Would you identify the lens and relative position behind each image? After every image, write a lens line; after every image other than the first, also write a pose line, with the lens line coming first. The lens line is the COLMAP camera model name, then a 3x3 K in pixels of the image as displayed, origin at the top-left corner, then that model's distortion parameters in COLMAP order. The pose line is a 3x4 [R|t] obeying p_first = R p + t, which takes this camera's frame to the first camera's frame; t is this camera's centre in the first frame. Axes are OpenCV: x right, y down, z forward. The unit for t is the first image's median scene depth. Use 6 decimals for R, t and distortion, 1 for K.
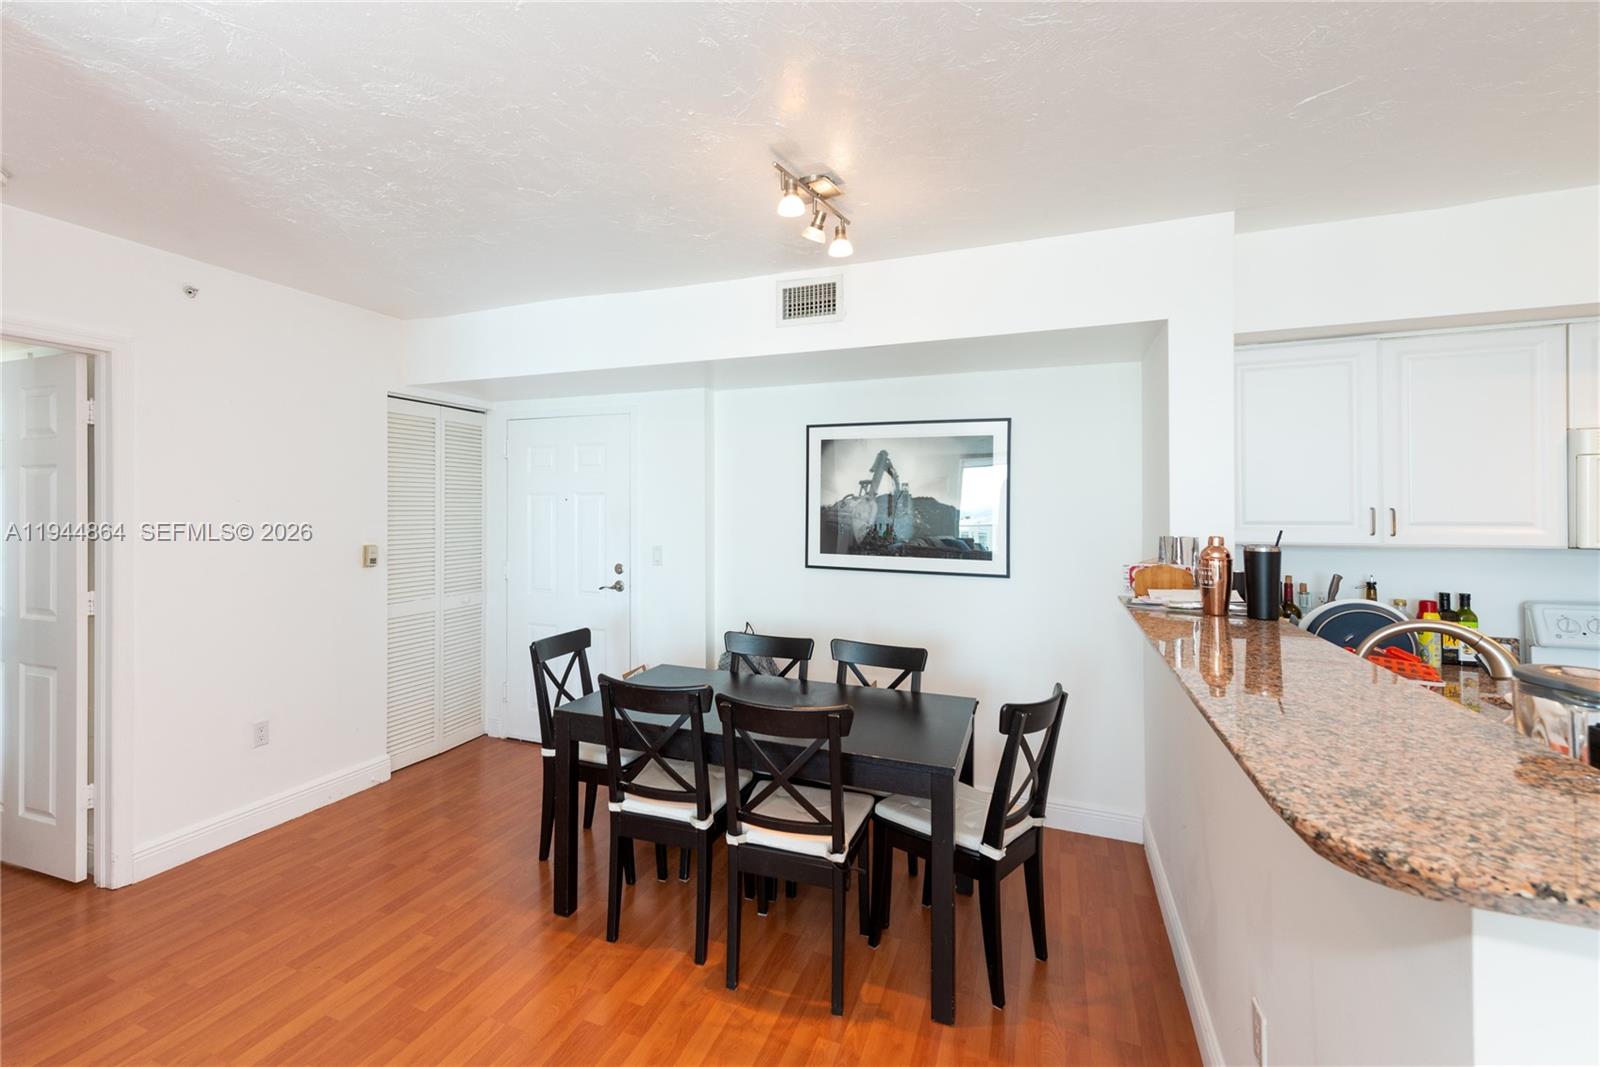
lens RADIAL K [[716.1, 0, 724.3], [0, 716.1, 501.7], [0, 0, 1]] dist [0.000239, 0.000108]
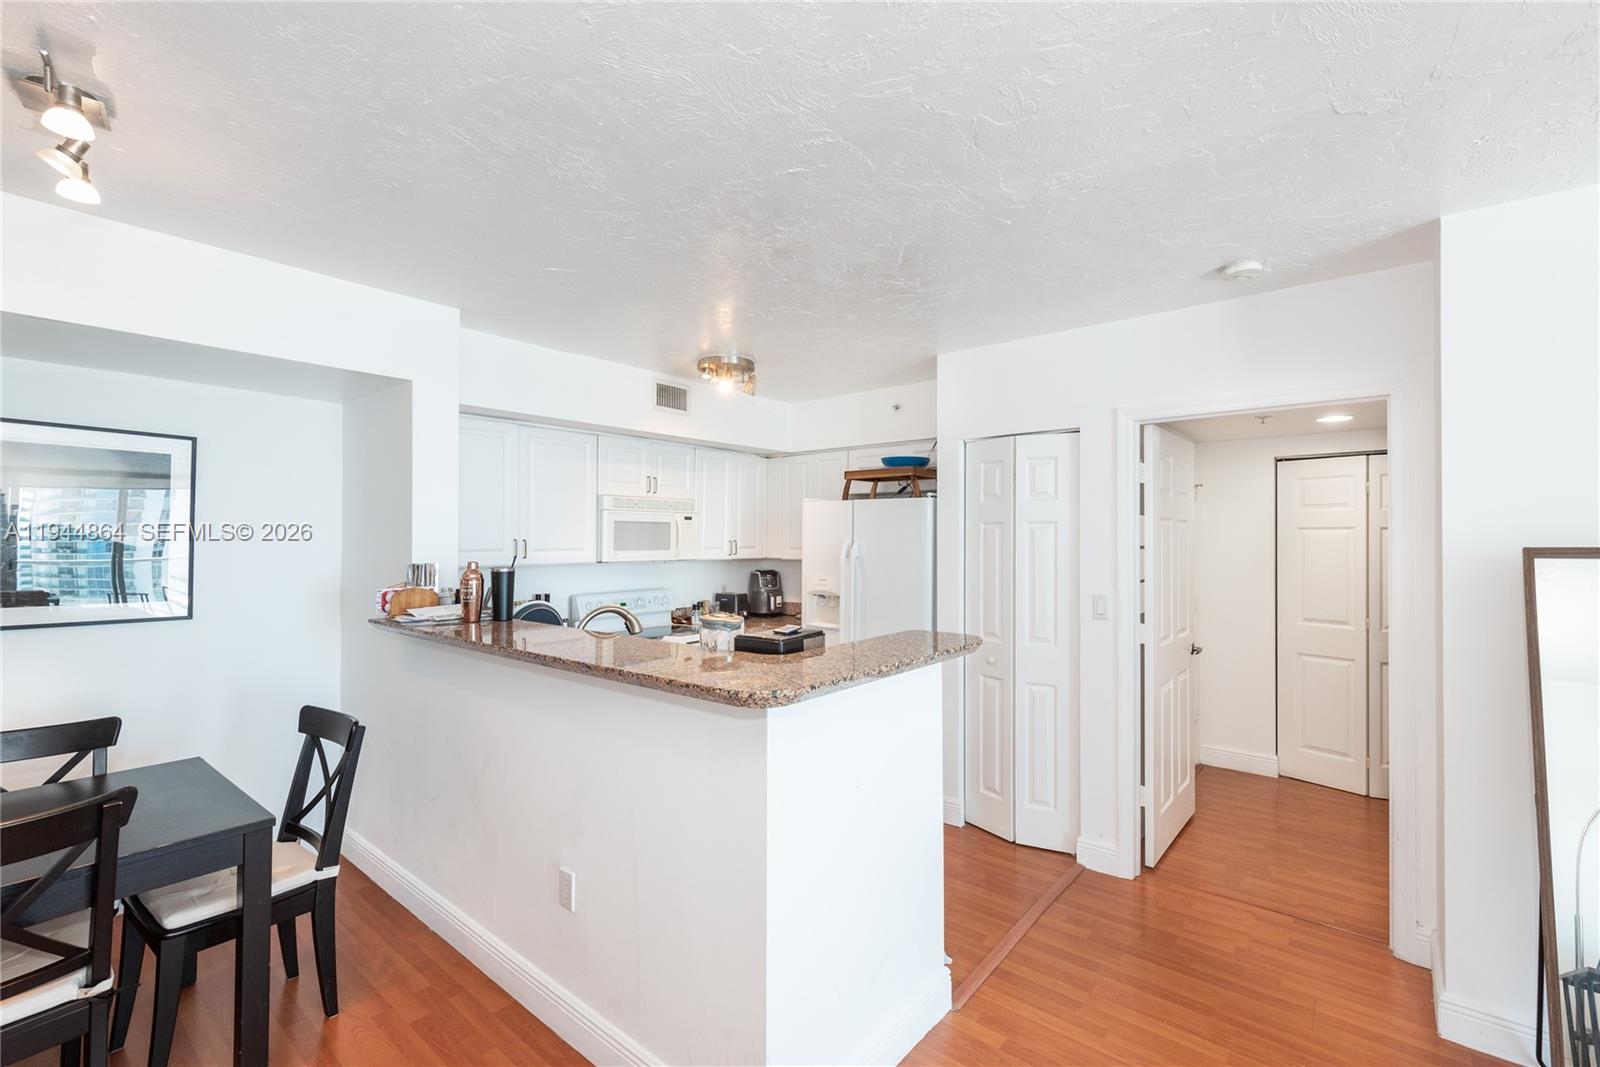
lens RADIAL K [[689.4, 0, 805.6], [0, 689.4, 528.3], [0, 0, 1]] dist [-0.002719, -0.000940]
pose [[0.250290, 0.016208, 0.968035, -0.326722], [-0.009841, 0.999851, -0.014196, -0.000135], [-0.968121, -0.005974, 0.250413, 0.086270]]
